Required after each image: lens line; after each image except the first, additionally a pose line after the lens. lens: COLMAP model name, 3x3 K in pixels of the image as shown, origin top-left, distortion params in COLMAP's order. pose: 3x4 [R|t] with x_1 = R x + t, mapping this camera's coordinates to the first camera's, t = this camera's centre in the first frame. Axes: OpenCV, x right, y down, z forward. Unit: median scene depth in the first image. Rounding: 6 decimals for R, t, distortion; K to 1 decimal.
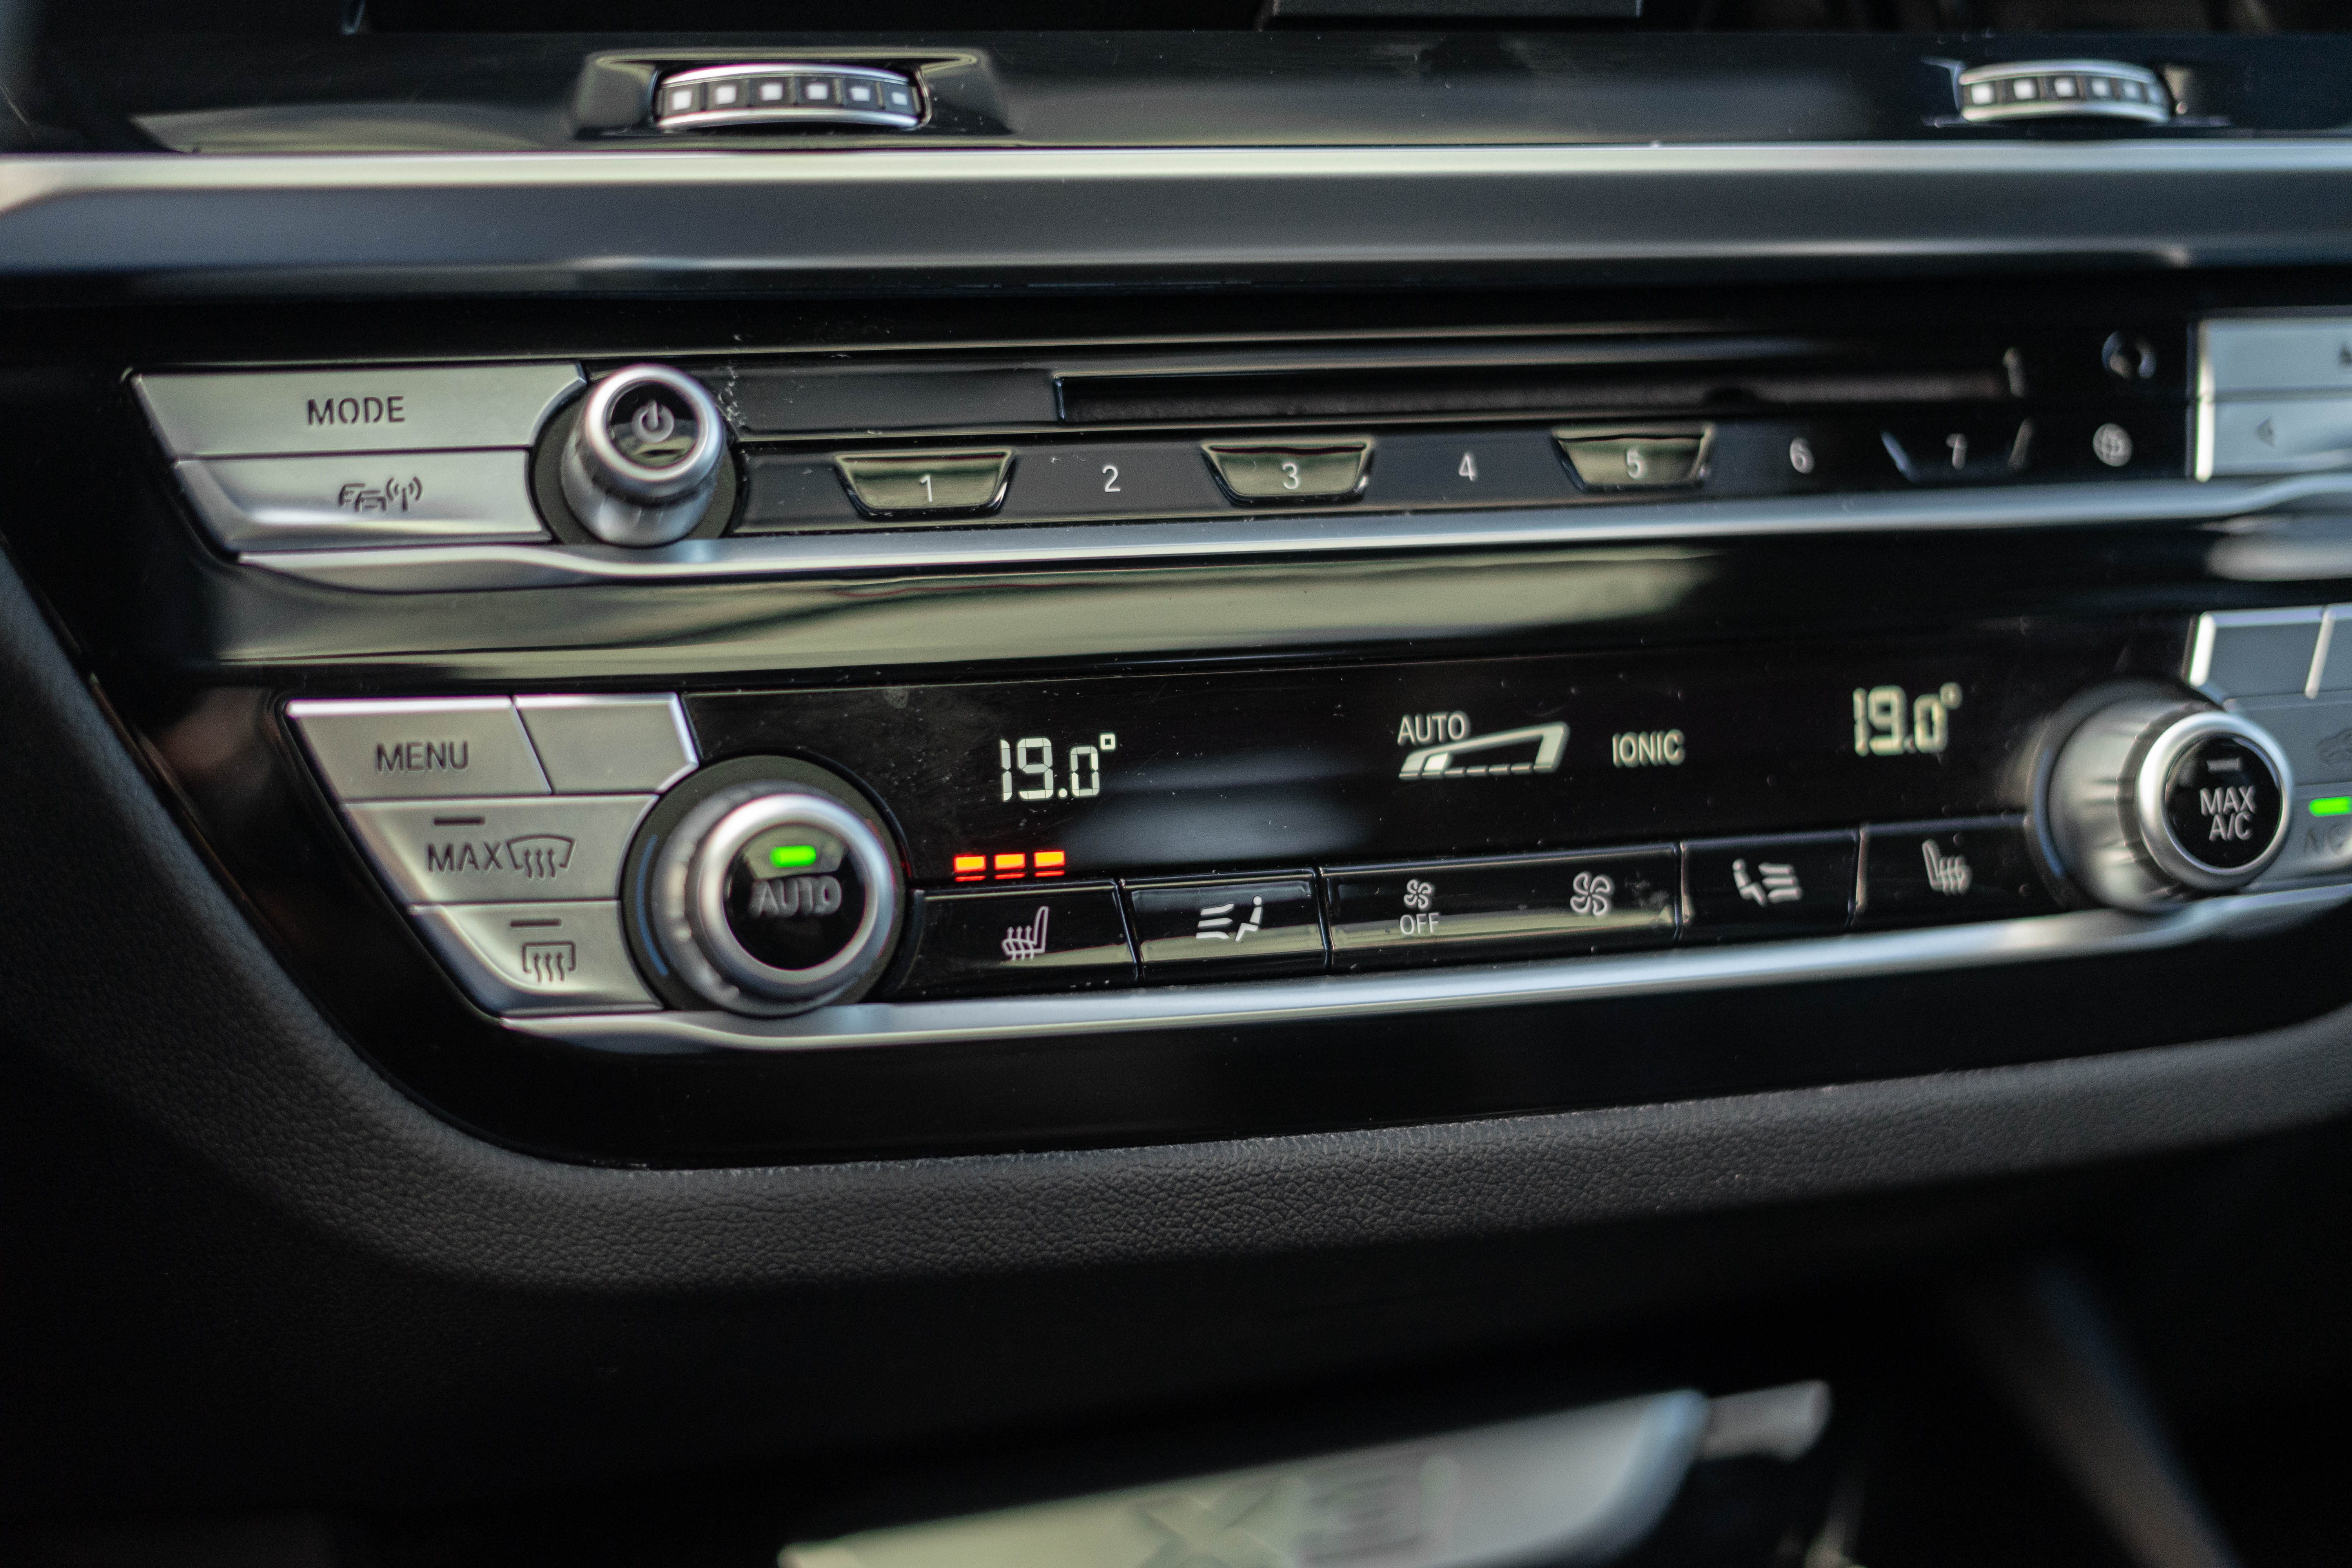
lens RADIAL K [[3748.6, 0, 1176.0], [0, 3748.6, 784.0], [0, 0, 1]] dist [-0.060667, -0.030886]
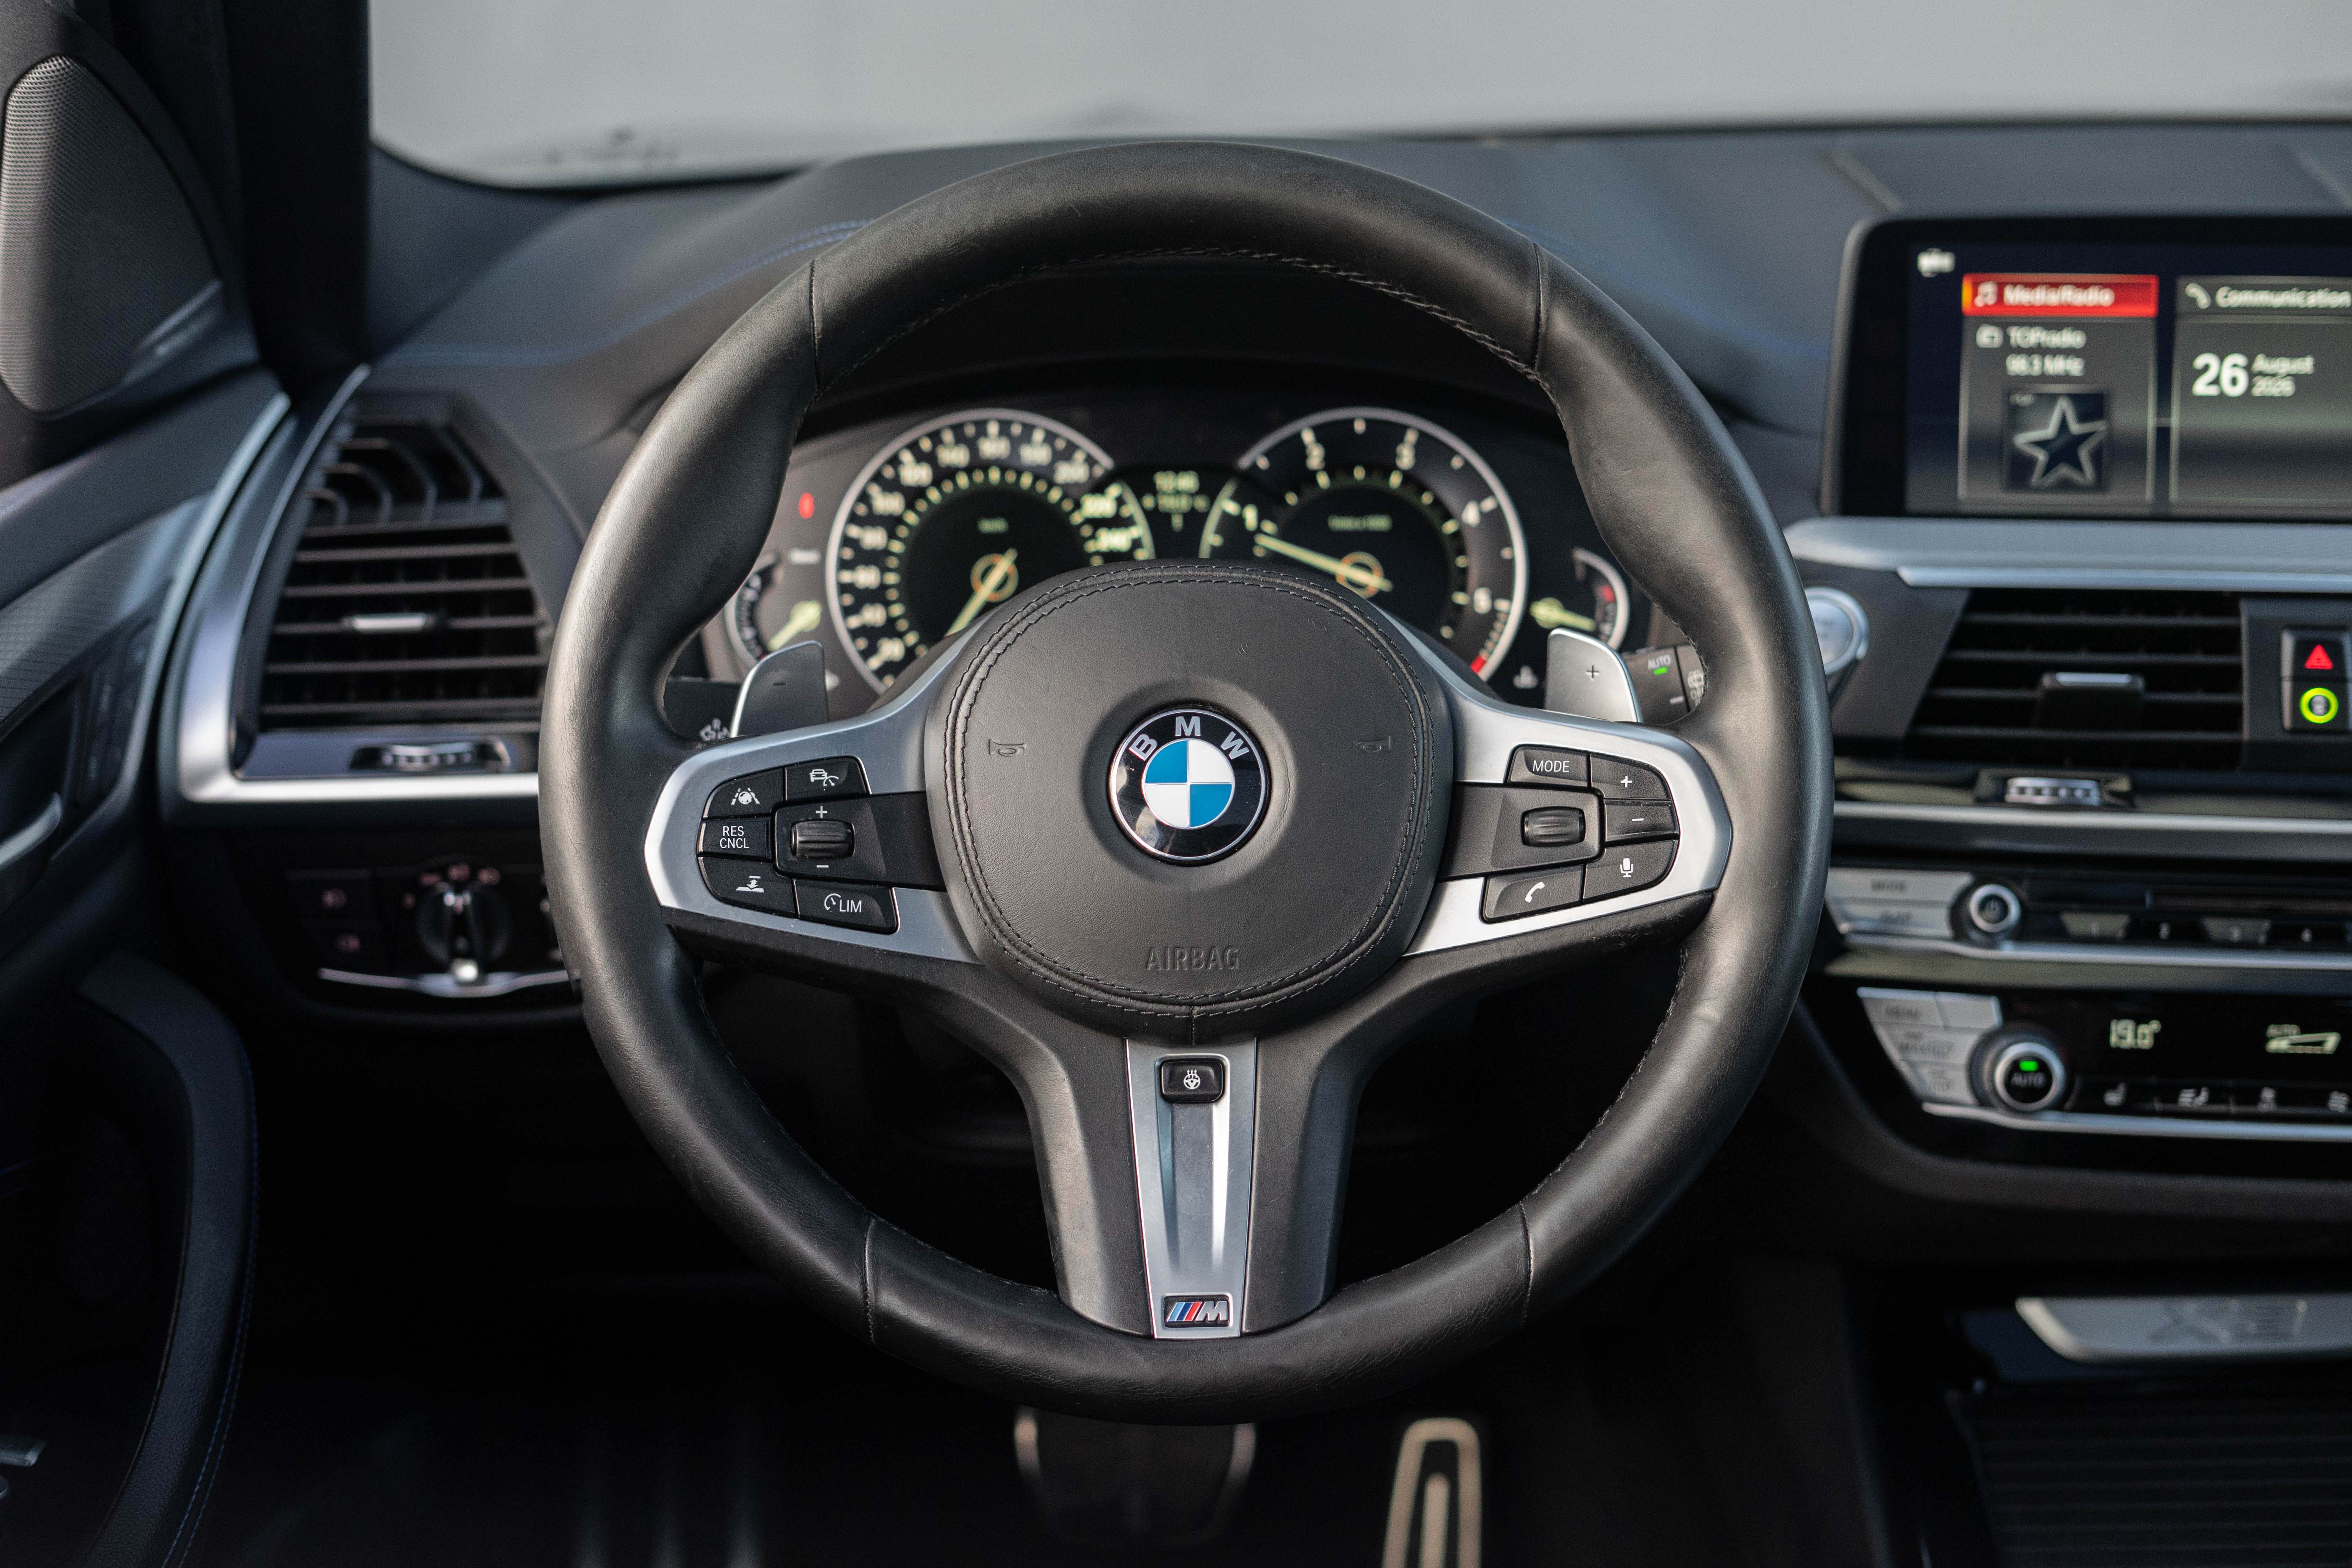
lens RADIAL K [[3480.5, 0, 1176.0], [0, 3480.5, 784.0], [0, 0, 1]] dist [-0.031805, -0.089934]
pose [[0.914736, 0.095606, -0.392578, 0.305055], [-0.065940, 0.993900, 0.088405, -0.362797], [0.398635, -0.054981, 0.915460, -1.584657]]
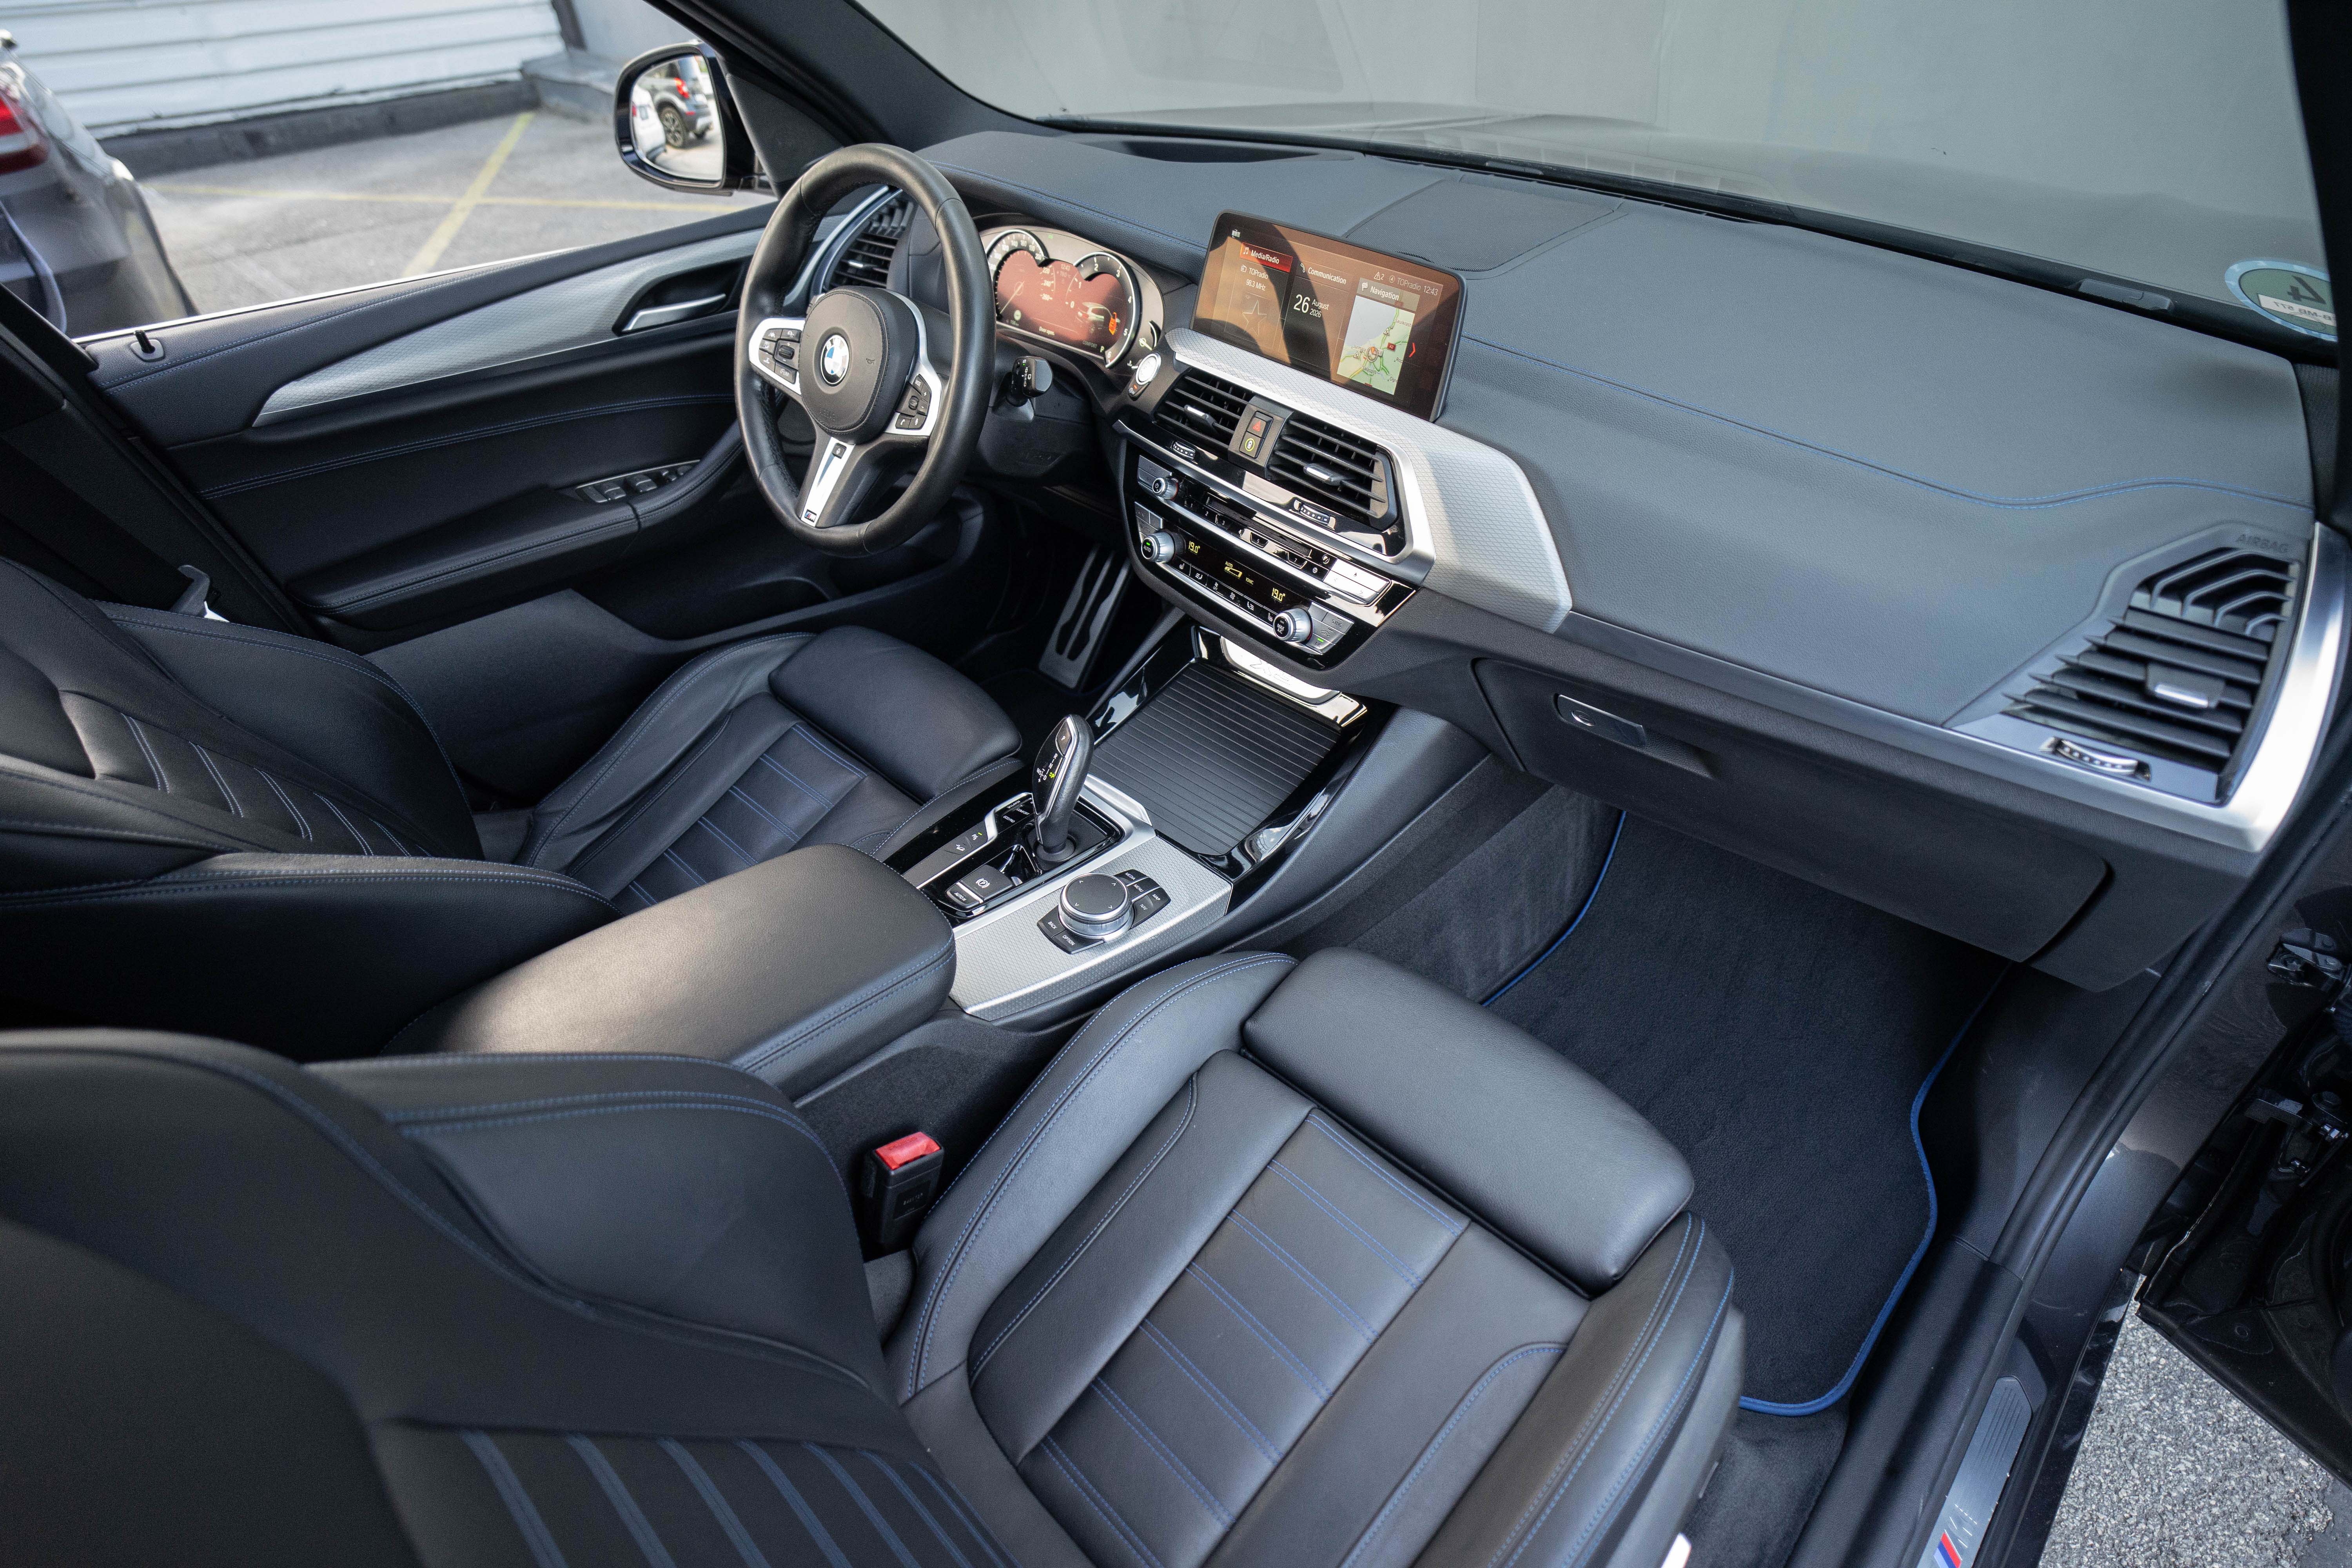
lens RADIAL K [[1186.8, 0, 1176.0], [0, 1186.8, 784.0], [0, 0, 1]] dist [-0.028163, -0.000026]
pose [[0.375243, 0.563070, -0.736305, 1.960987], [-0.193256, 0.824419, 0.531964, -0.866842], [0.906556, -0.057320, 0.418175, -0.053514]]
